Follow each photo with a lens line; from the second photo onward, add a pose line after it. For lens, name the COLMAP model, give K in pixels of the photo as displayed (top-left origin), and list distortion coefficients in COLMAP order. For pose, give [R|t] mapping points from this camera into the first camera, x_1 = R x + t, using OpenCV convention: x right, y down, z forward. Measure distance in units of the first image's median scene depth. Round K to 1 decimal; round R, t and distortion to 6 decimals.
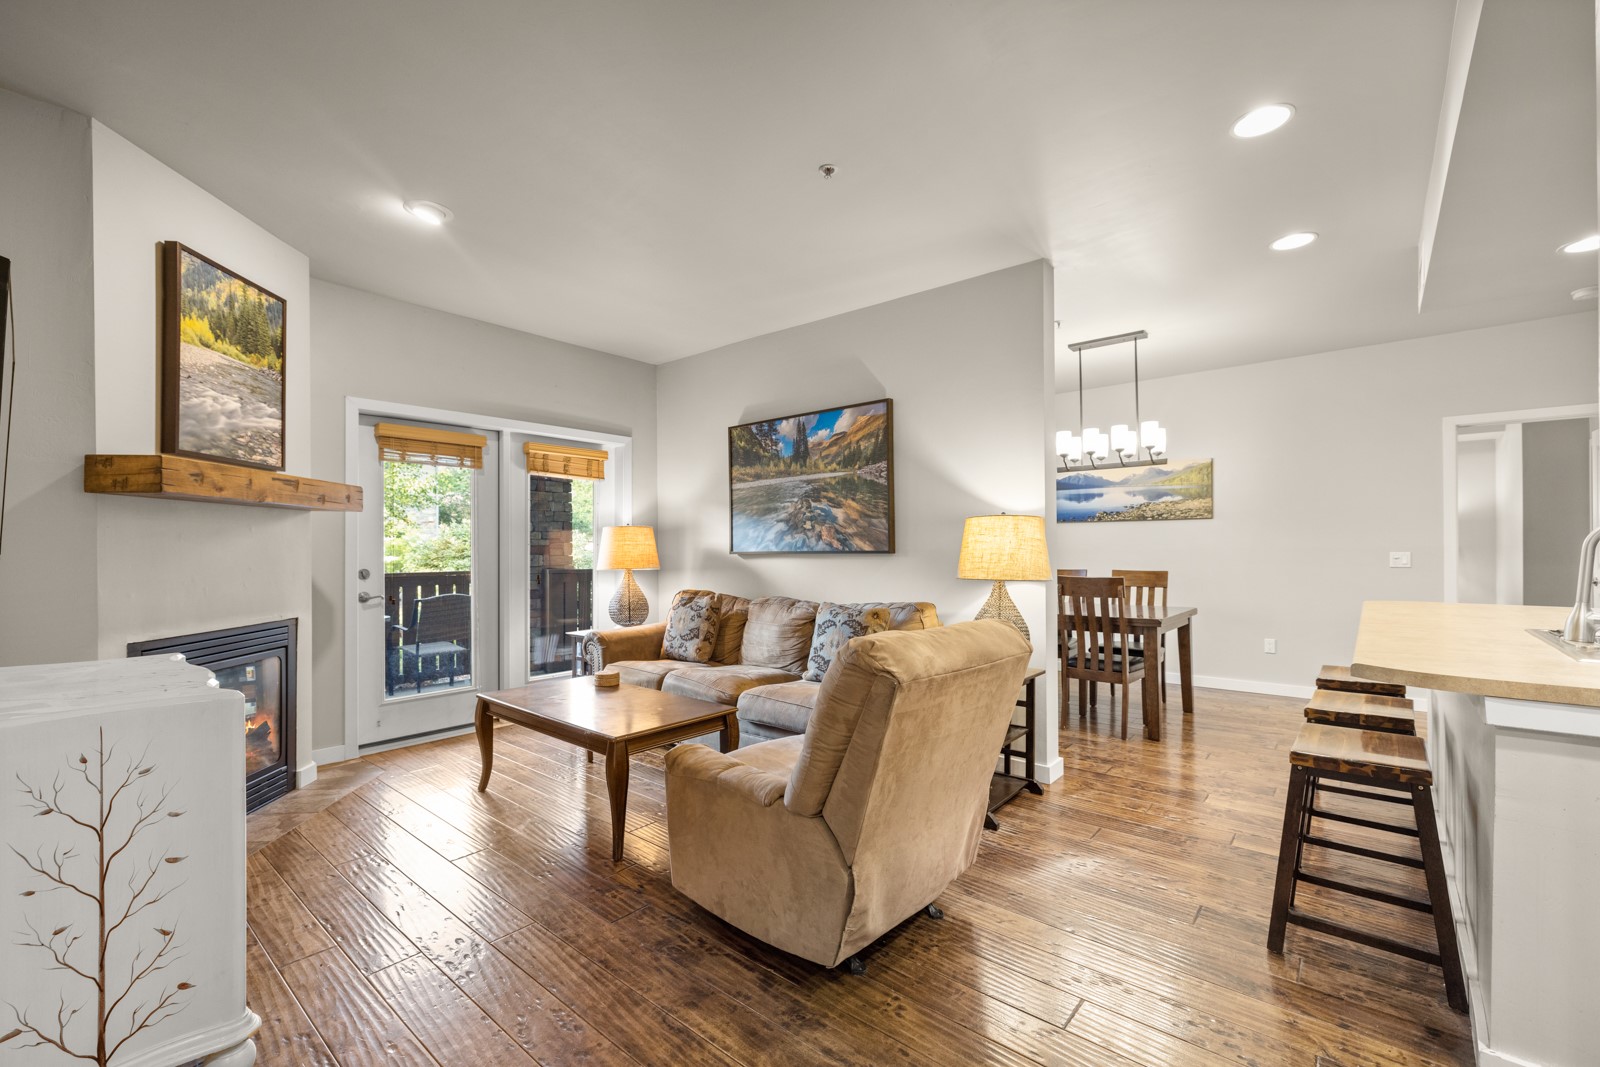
lens RADIAL K [[676.9, 0, 798.3], [0, 676.9, 542.3], [0, 0, 1]] dist [0.004582, -0.000748]
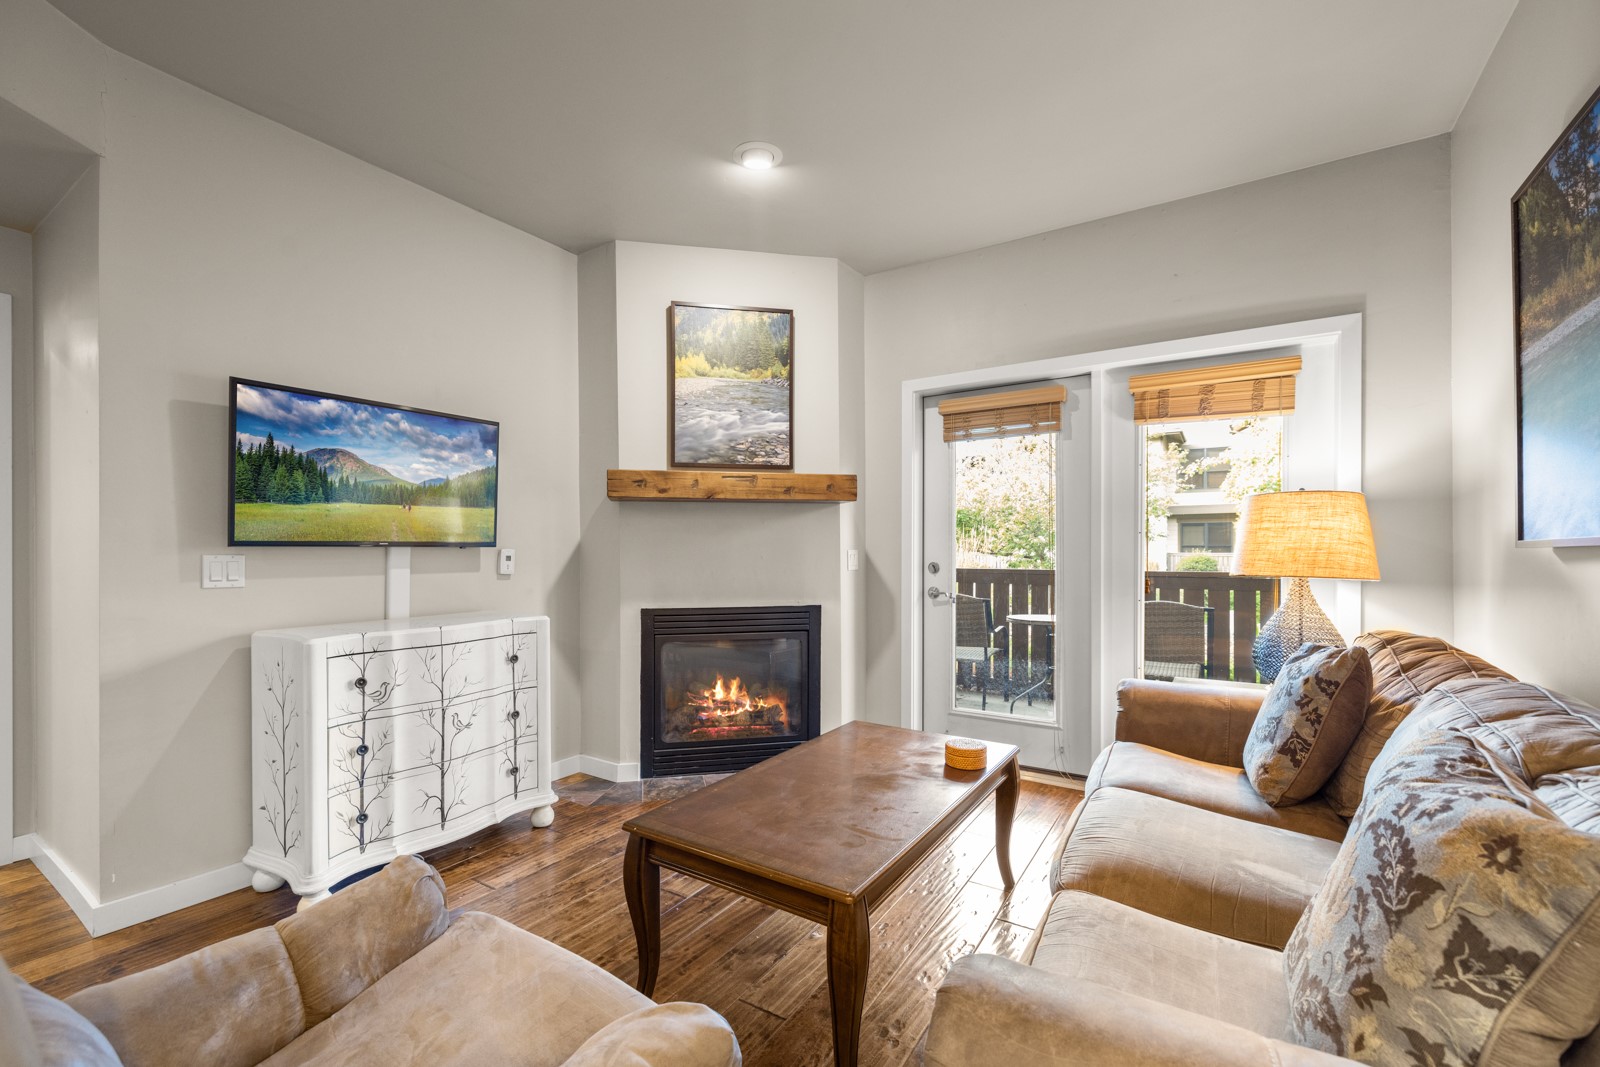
lens RADIAL K [[676.9, 0, 793.6], [0, 676.9, 548.2], [0, 0, 1]] dist [0.004582, -0.000748]
pose [[0.129764, 0.002539, -0.991542, 0.330840], [0.009905, 0.999944, 0.003857, 0.019480], [0.991495, -0.010322, 0.129731, 0.894746]]
